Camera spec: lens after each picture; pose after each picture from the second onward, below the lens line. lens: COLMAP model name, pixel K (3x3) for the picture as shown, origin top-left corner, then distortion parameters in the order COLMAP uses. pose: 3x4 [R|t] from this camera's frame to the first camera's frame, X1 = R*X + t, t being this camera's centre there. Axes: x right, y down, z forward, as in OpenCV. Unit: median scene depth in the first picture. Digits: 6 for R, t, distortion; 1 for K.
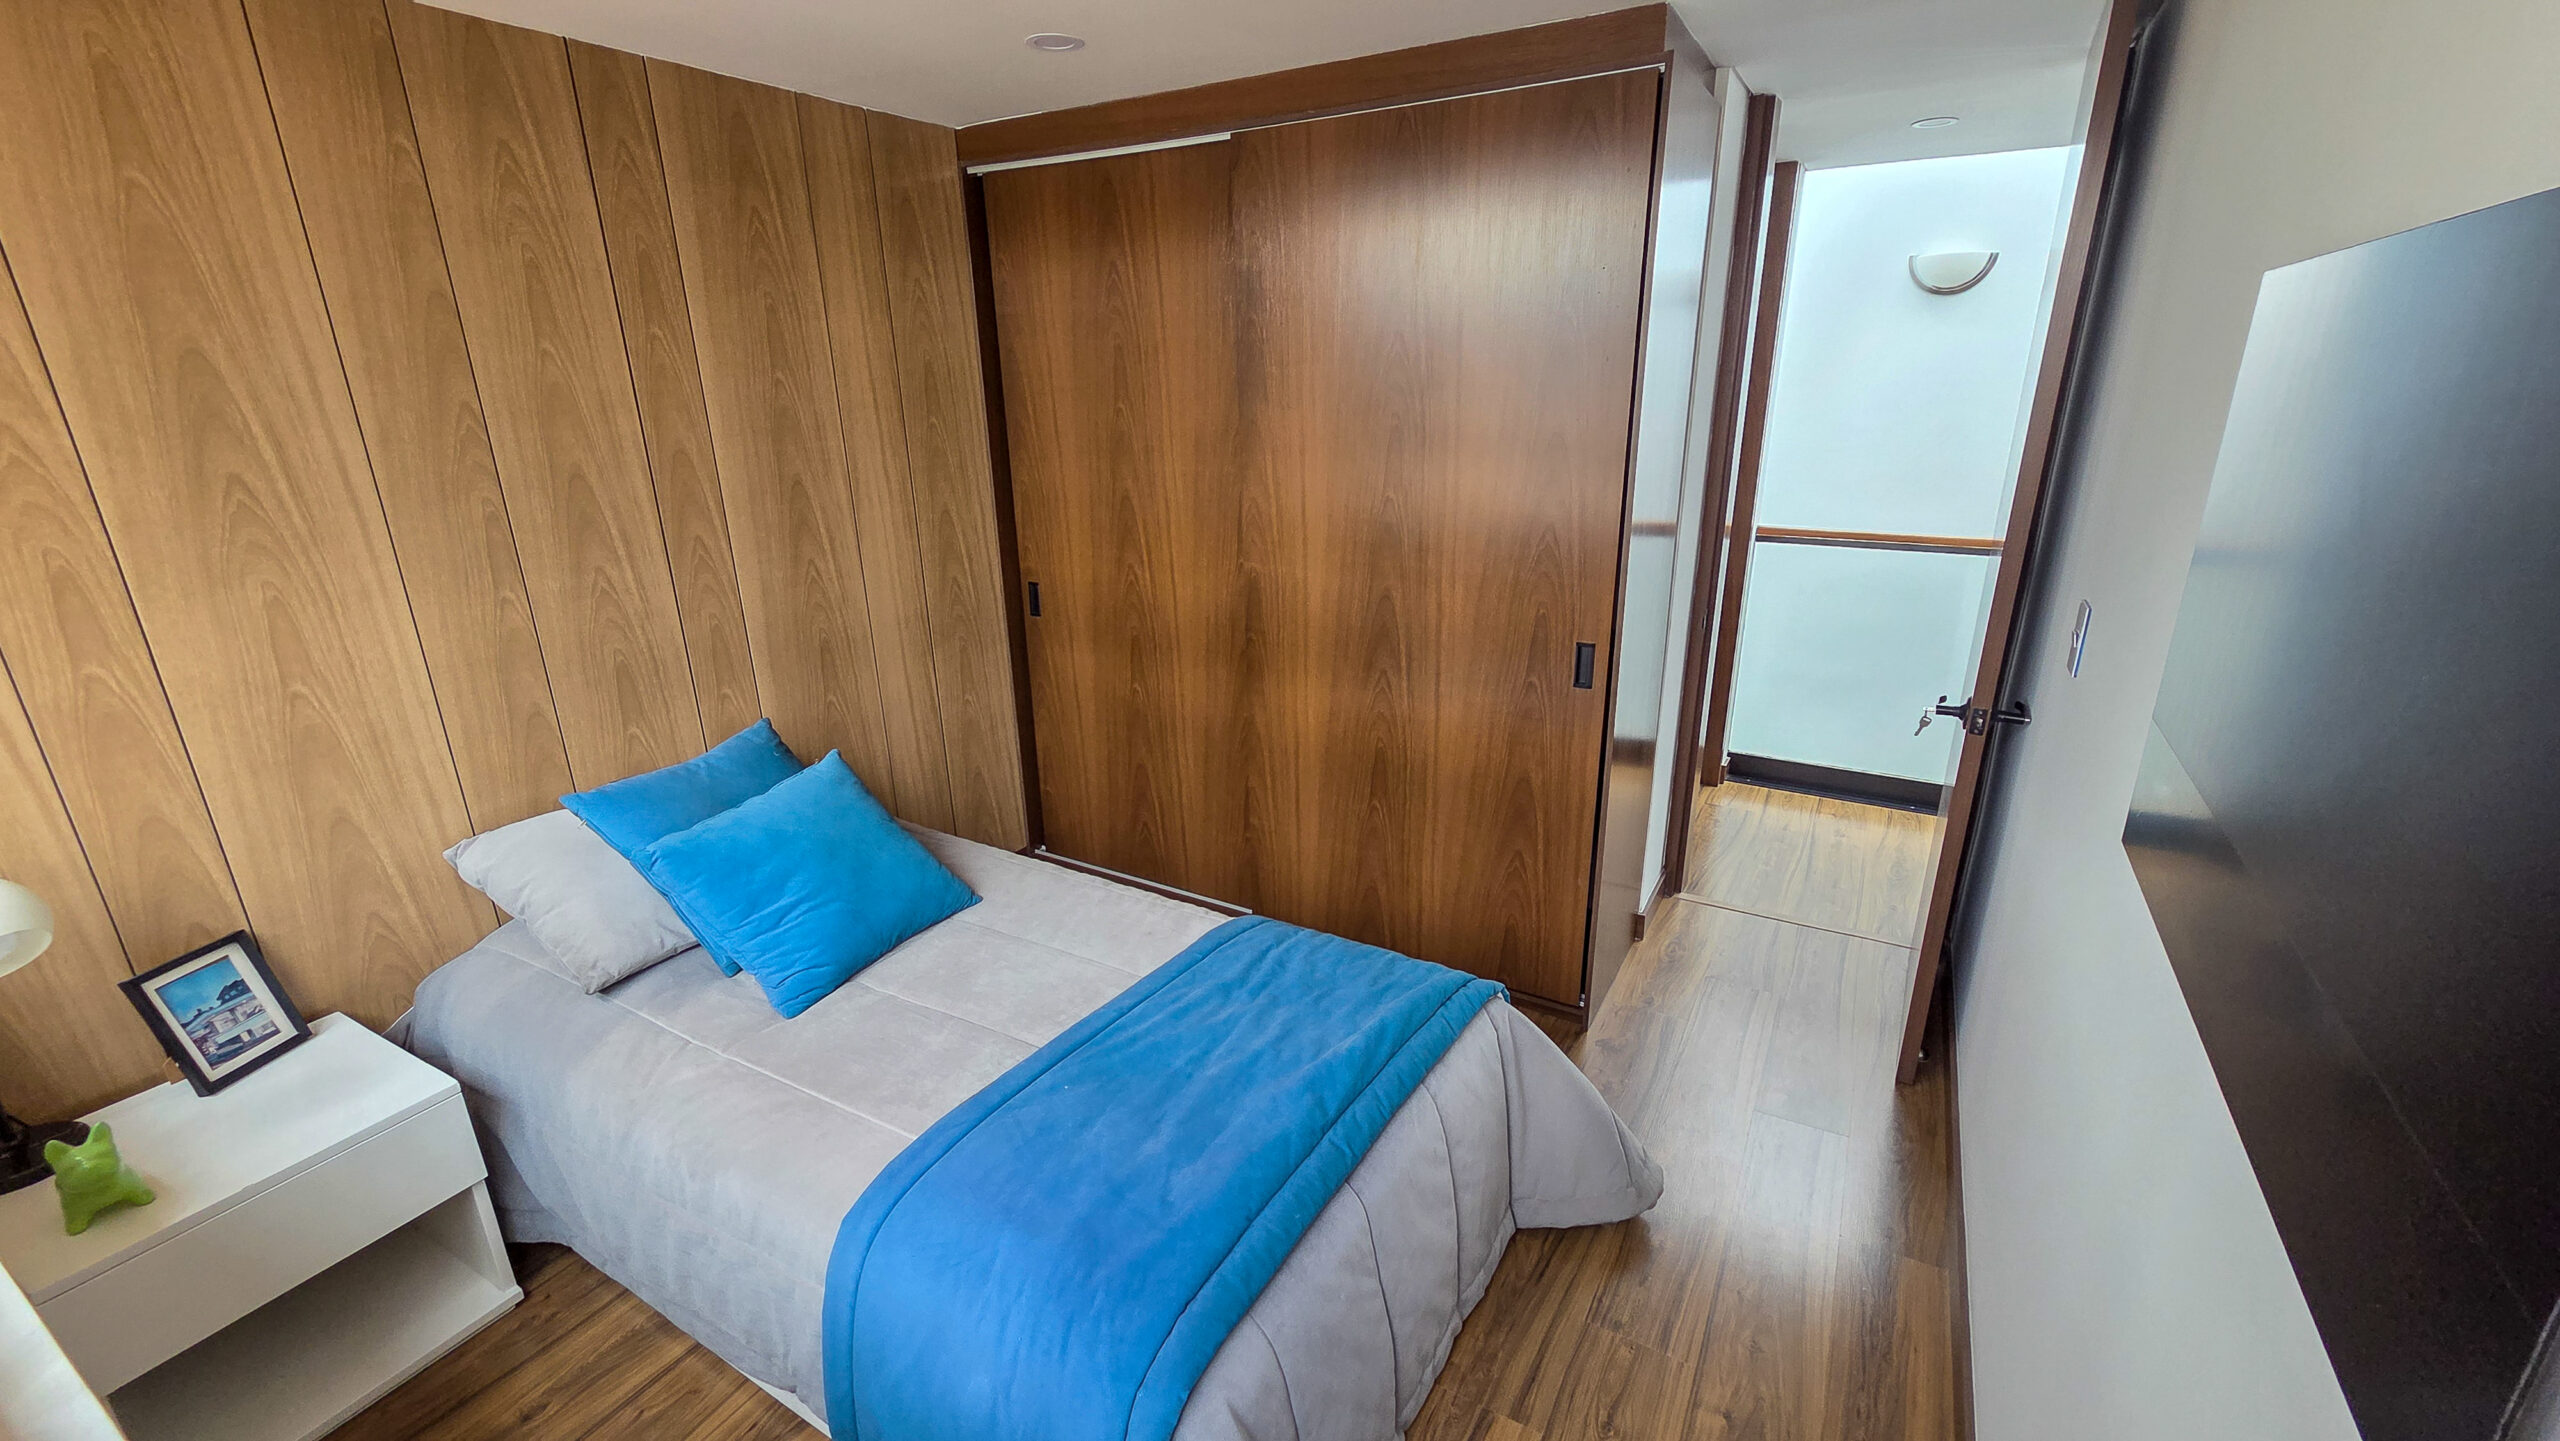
lens RADIAL K [[1042.0, 0, 1283.9], [0, 1042.0, 717.8], [0, 0, 1]] dist [-0.000871, 0.000139]
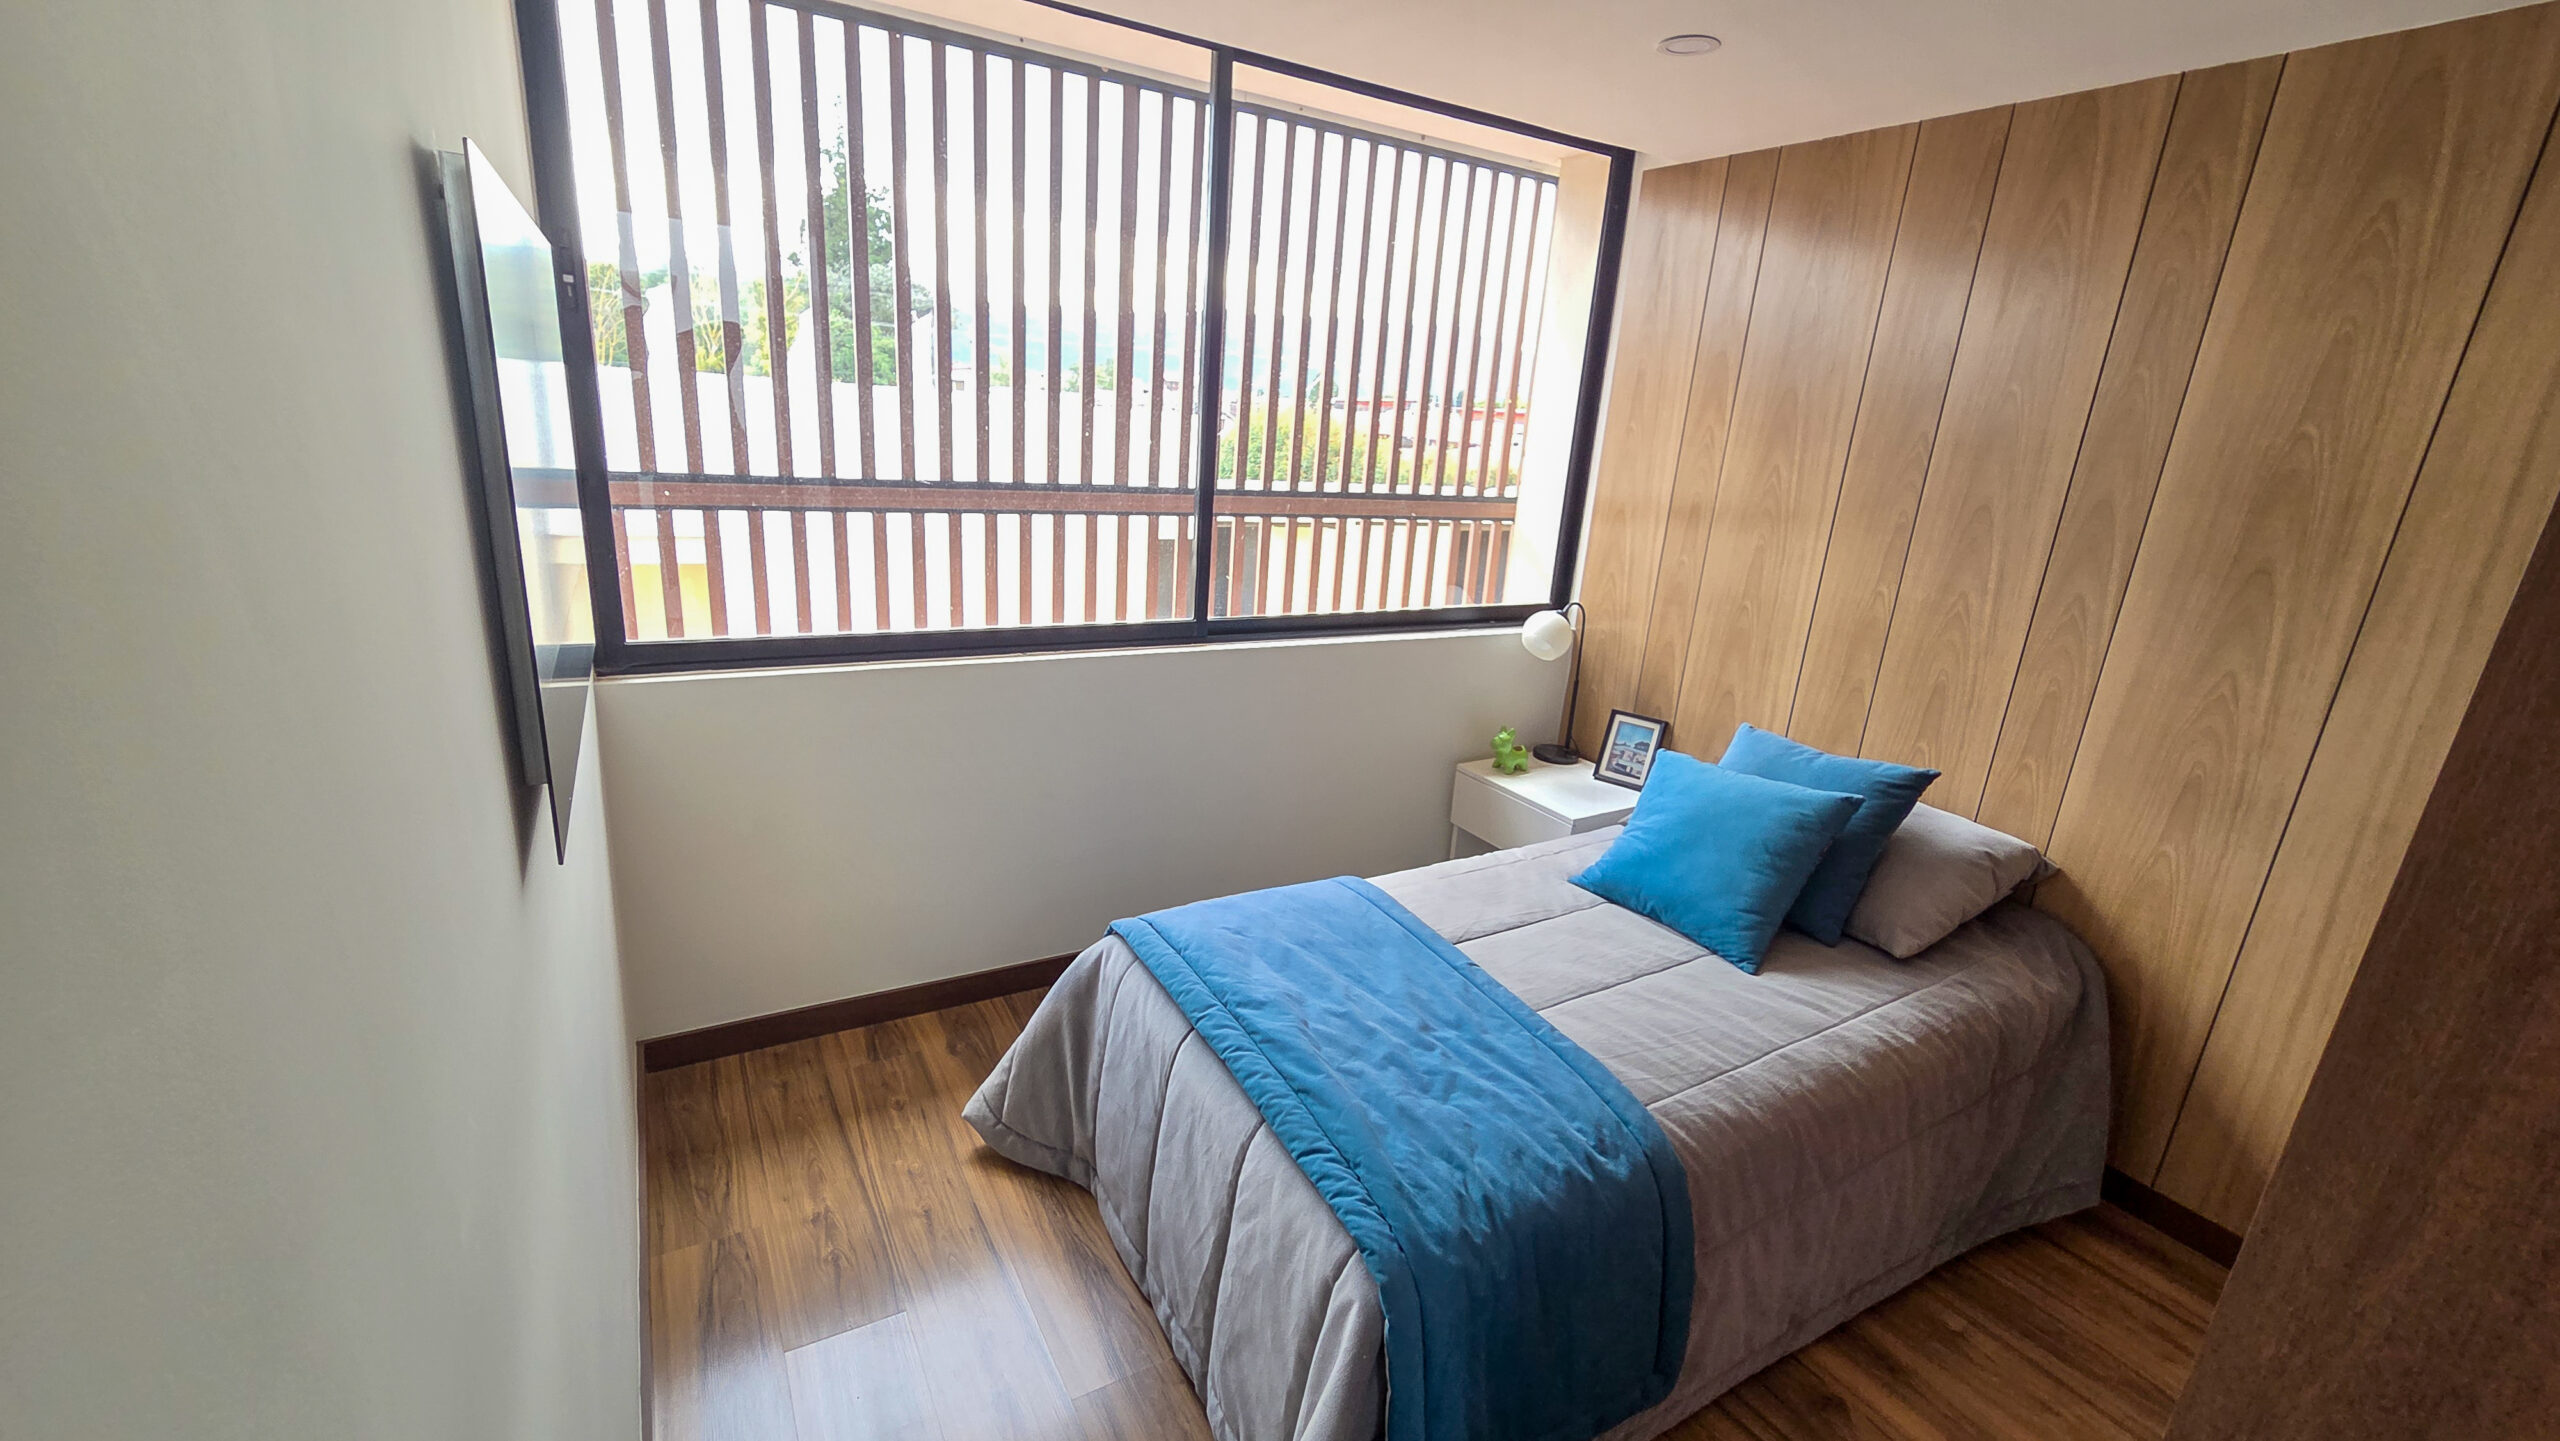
lens RADIAL K [[1042.0, 0, 1271.1], [0, 1042.0, 709.6], [0, 0, 1]] dist [-0.000871, 0.000139]
pose [[-0.487551, 0.228046, -0.842787, 0.642950], [-0.328969, 0.846164, 0.419268, -0.270033], [0.808748, 0.481665, -0.337528, 0.889824]]
